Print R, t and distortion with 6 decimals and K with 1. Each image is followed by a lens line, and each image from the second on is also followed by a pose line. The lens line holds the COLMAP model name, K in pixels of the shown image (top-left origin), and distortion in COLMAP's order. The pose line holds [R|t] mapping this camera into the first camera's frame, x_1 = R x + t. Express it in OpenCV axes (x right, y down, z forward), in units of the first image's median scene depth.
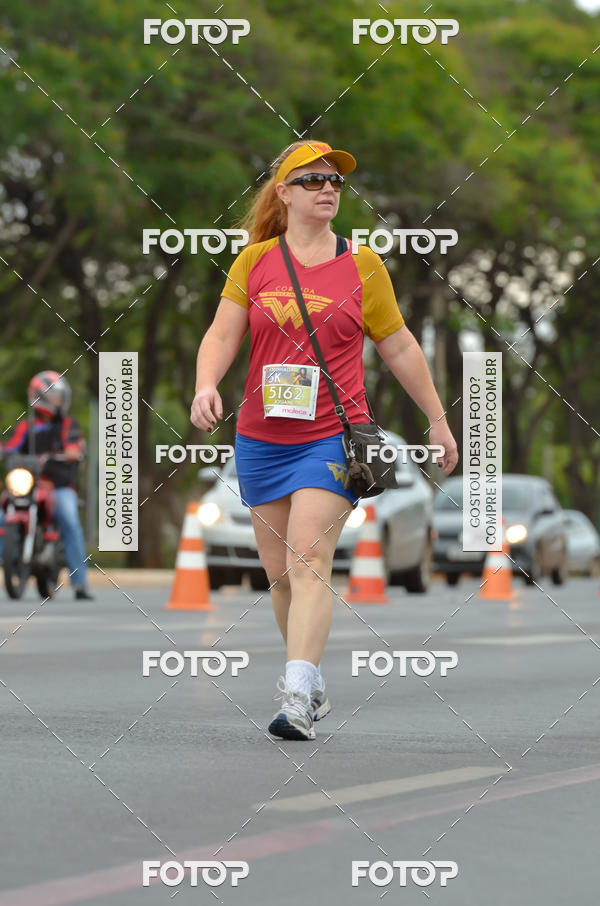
lens RADIAL K [[6479.4, 0, 296.7], [0, 6479.4, 454.9], [0, 0, 1]] dist [0.359032, 0.000000]
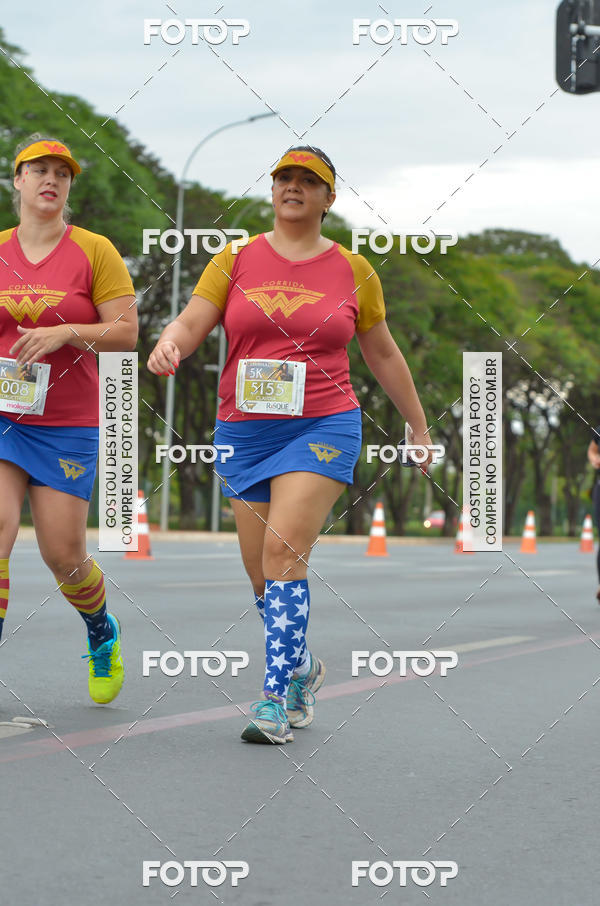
lens RADIAL K [[6479.4, 0, 285.9], [0, 6479.4, 365.7], [0, 0, 1]] dist [0.359032, 0.000000]
pose [[0.999914, 0.013021, 0.001599, -0.048752], [-0.012999, 0.999832, -0.012901, -0.009098], [-0.001767, 0.012879, 0.999916, -1.023059]]
